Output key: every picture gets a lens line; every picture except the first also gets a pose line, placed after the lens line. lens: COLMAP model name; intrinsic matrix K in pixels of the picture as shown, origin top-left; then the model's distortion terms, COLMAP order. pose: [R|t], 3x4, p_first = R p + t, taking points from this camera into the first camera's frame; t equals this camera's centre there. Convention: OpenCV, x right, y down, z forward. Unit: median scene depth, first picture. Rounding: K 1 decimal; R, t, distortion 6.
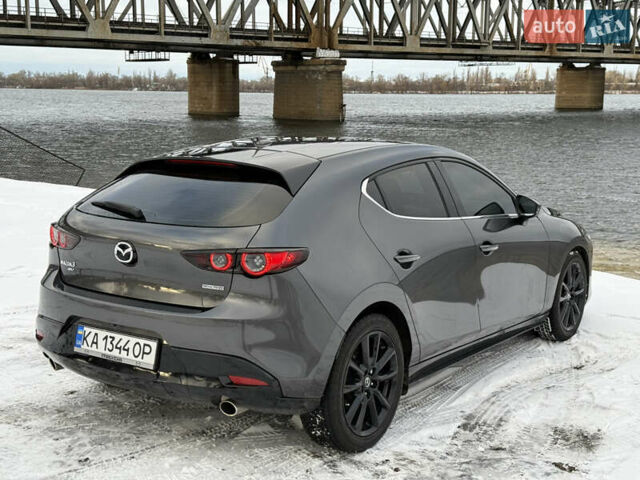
lens RADIAL K [[914.7, 0, 320.0], [0, 914.7, 233.4], [0, 0, 1]] dist [0.131643, 0.000000]
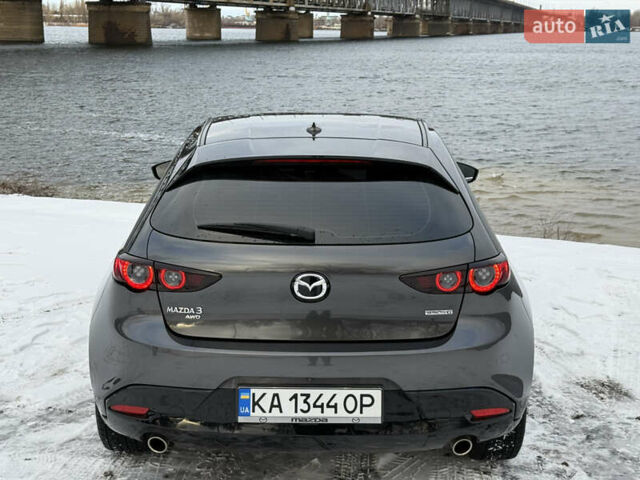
lens RADIAL K [[914.7, 0, 321.5], [0, 914.7, 241.9], [0, 0, 1]] dist [0.131643, 0.000000]
pose [[0.821840, -0.130185, 0.554644, -0.614191], [0.085283, 0.990685, 0.106163, -0.096487], [-0.563298, -0.039948, 0.825287, 0.337638]]
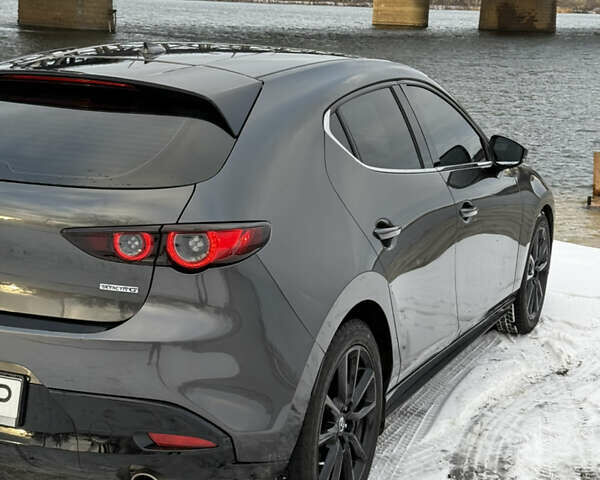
lens RADIAL K [[1130.4, 0, 304.0], [0, 1130.4, 242.9], [0, 0, 1]] dist [0.160369, 0.000000]
pose [[0.980636, -0.010981, 0.195531, -0.132105], [-0.000493, 0.998285, 0.058537, -0.013776], [-0.195839, -0.057500, 0.978949, 0.226214]]
